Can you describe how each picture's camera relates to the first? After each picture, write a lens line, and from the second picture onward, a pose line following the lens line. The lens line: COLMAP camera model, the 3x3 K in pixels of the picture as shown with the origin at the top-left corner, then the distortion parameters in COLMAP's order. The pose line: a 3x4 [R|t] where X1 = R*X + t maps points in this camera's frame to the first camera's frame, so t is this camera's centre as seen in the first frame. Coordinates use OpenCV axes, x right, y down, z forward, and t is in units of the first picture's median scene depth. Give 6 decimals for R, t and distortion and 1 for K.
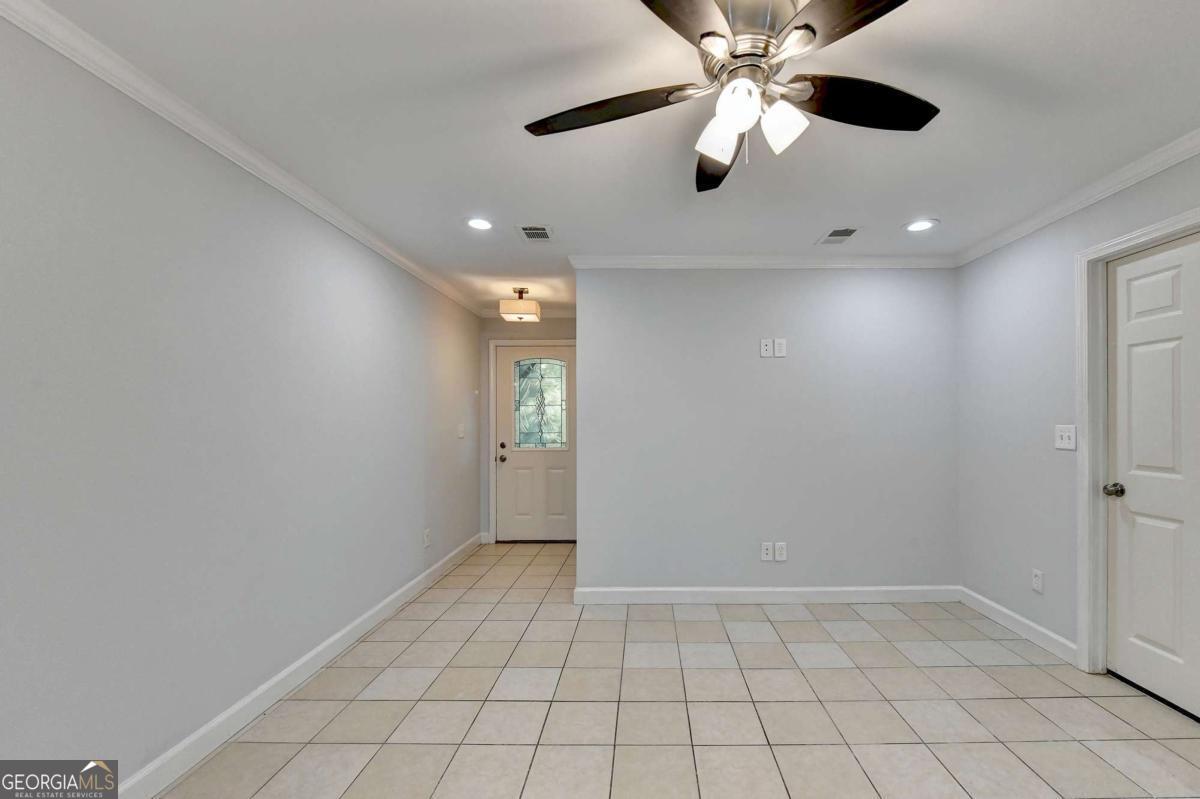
lens RADIAL K [[492.4, 0, 647.4], [0, 492.4, 412.3], [0, 0, 1]] dist [-0.001262, -0.000134]
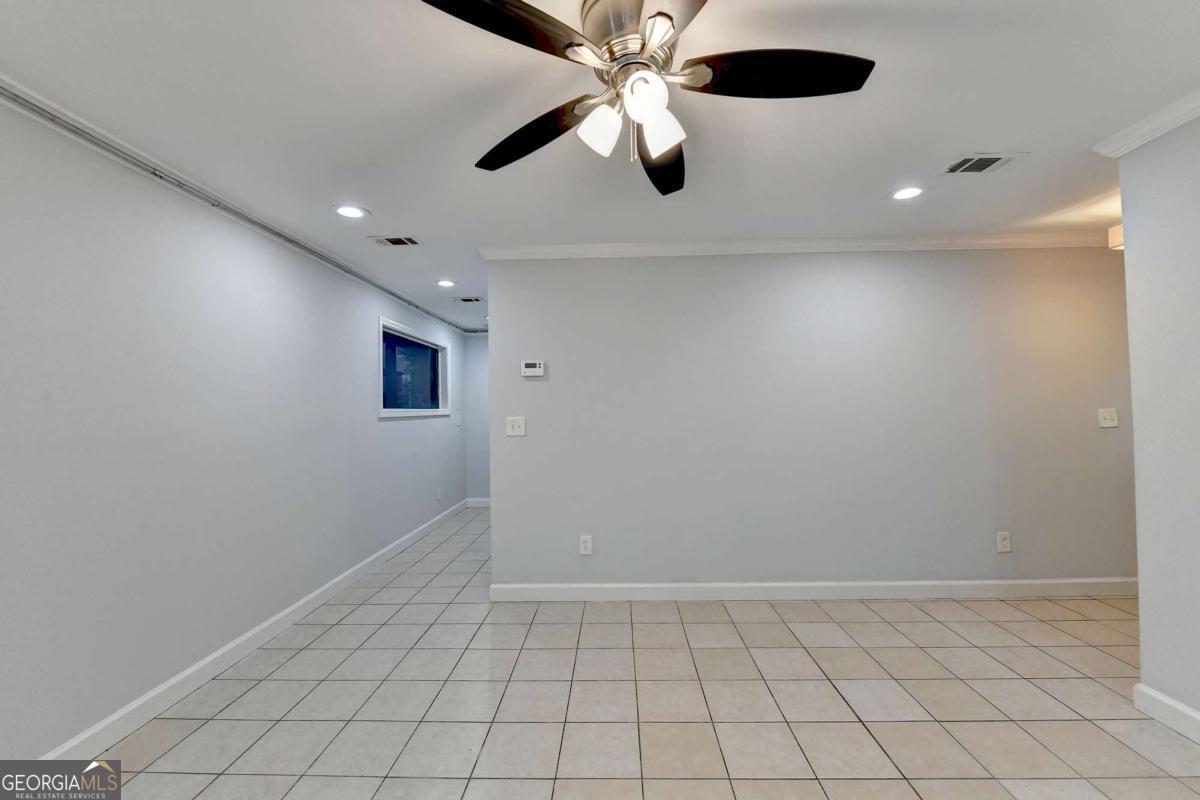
lens RADIAL K [[490.8, 0, 592.4], [0, 490.8, 395.8], [0, 0, 1]] dist [-0.002422, -0.003925]
pose [[-0.044172, -0.027933, -0.998633, 0.570495], [0.029327, 0.999142, -0.029245, 0.004415], [0.998593, -0.030578, -0.043315, 0.431346]]
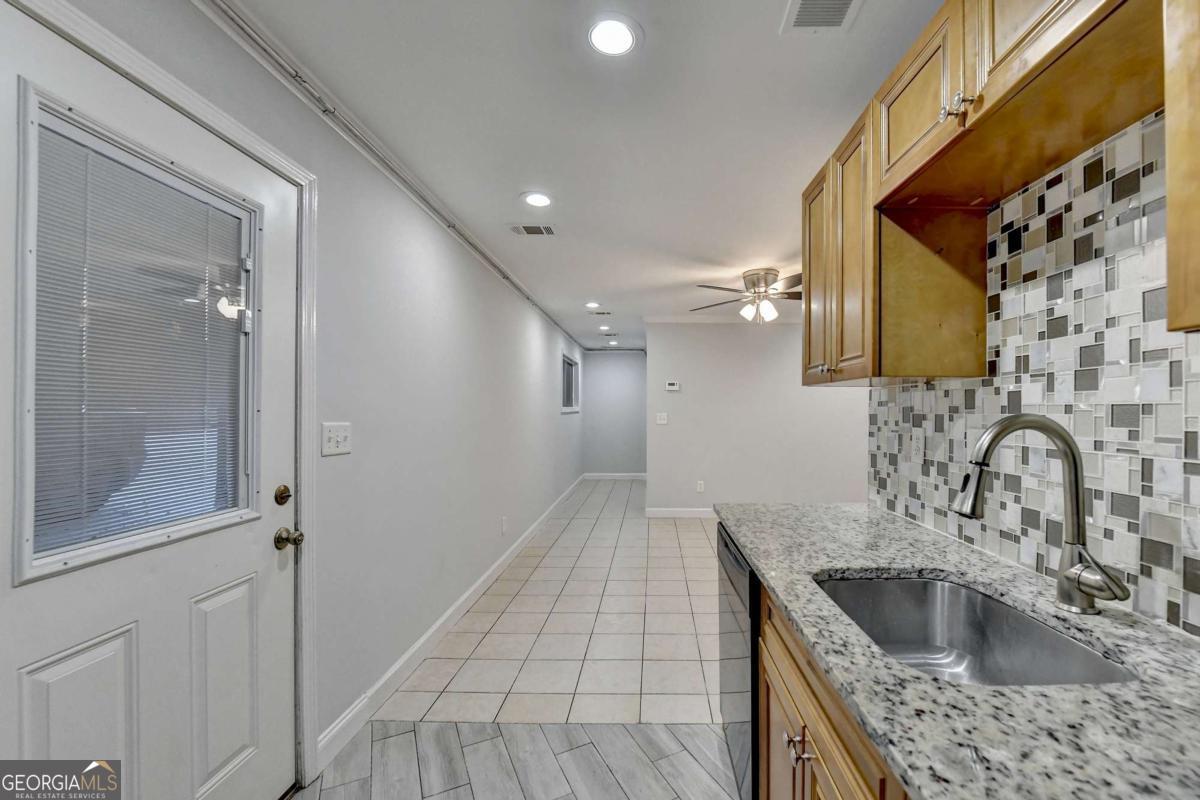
lens RADIAL K [[508.4, 0, 633.6], [0, 508.4, 412.4], [0, 0, 1]] dist [-0.006865, -0.000050]
pose [[-0.024512, 0.005732, -0.999683, 1.500256], [0.007493, 0.999957, 0.005549, -0.001611], [0.999671, -0.007354, -0.024553, 0.140614]]
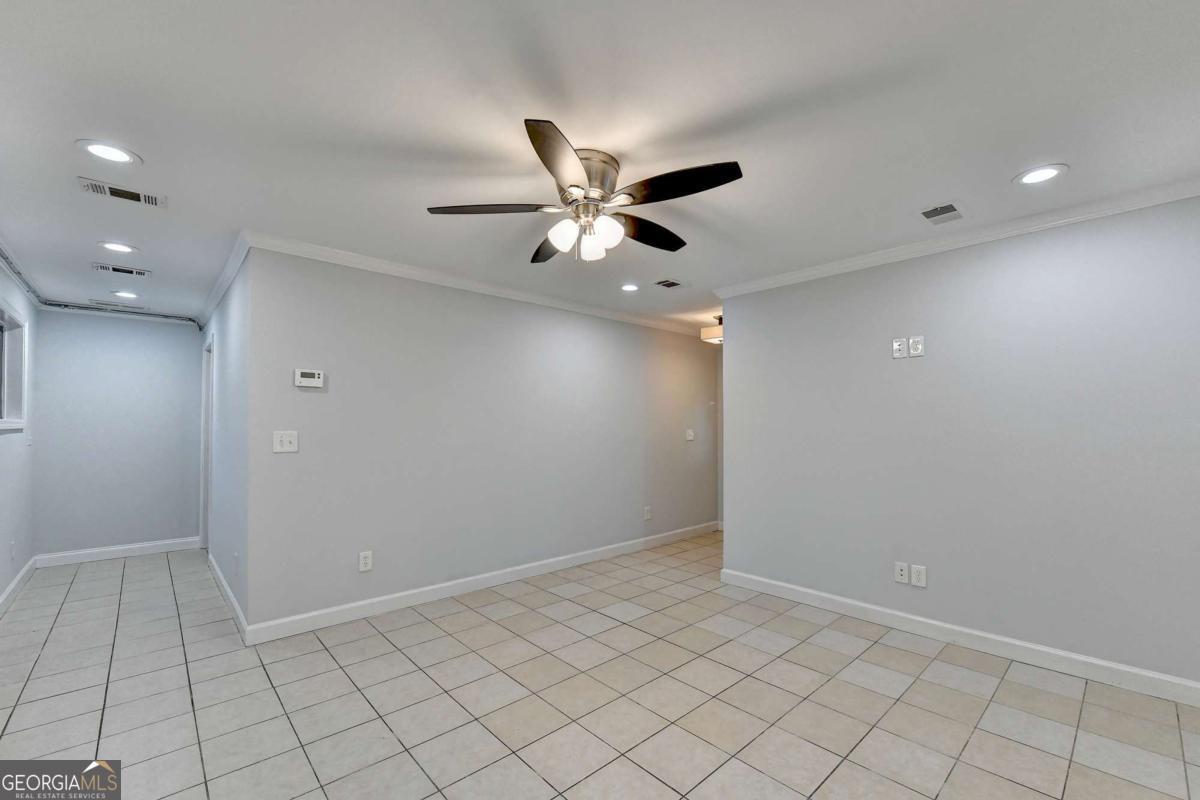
lens RADIAL K [[508.4, 0, 633.6], [0, 508.4, 412.4], [0, 0, 1]] dist [-0.006865, -0.000050]
pose [[0.695210, -0.016429, -0.718619, 0.692461], [0.008649, 0.999858, -0.014491, -0.002723], [0.718755, 0.003859, 0.695253, -0.005123]]
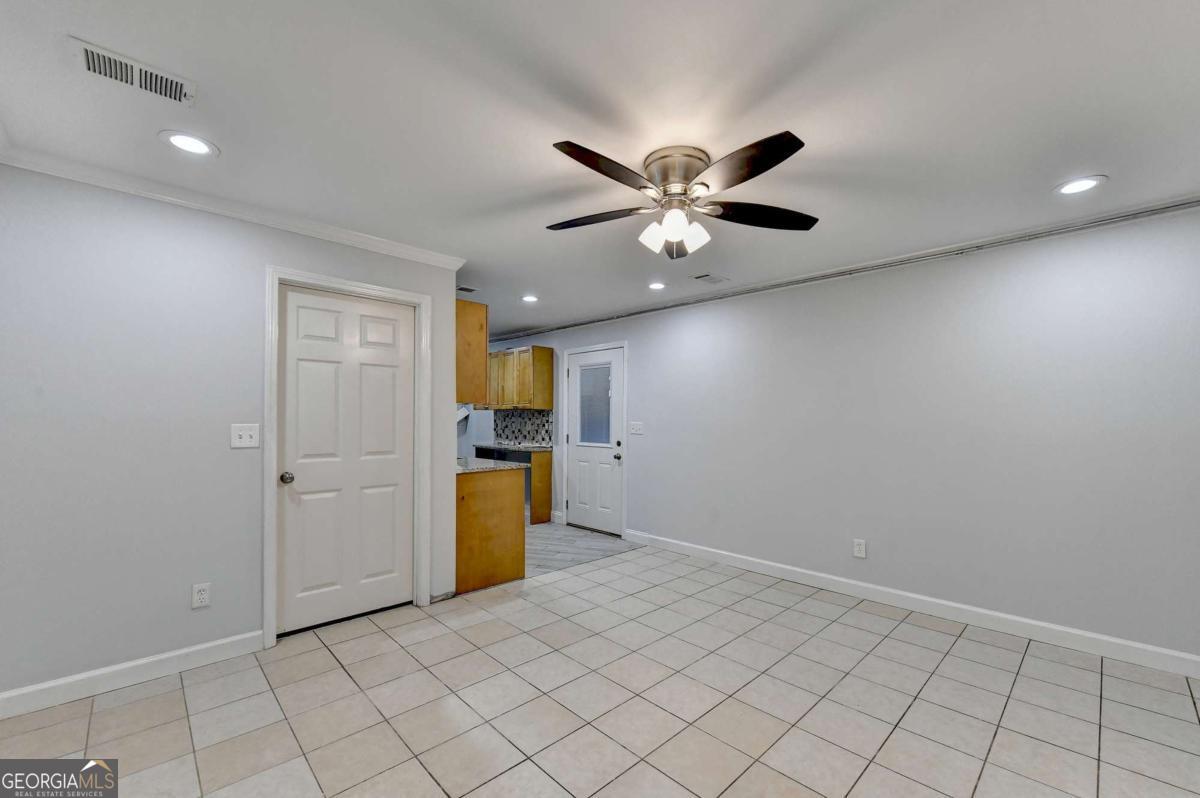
lens RADIAL K [[491.3, 0, 618.7], [0, 491.3, 419.9], [0, 0, 1]] dist [-0.008257, -0.000260]
pose [[-0.699683, 0.001633, 0.714452, -0.385868], [-0.010216, 0.999872, -0.012290, 0.019965], [-0.714381, -0.015898, -0.699577, 1.069853]]
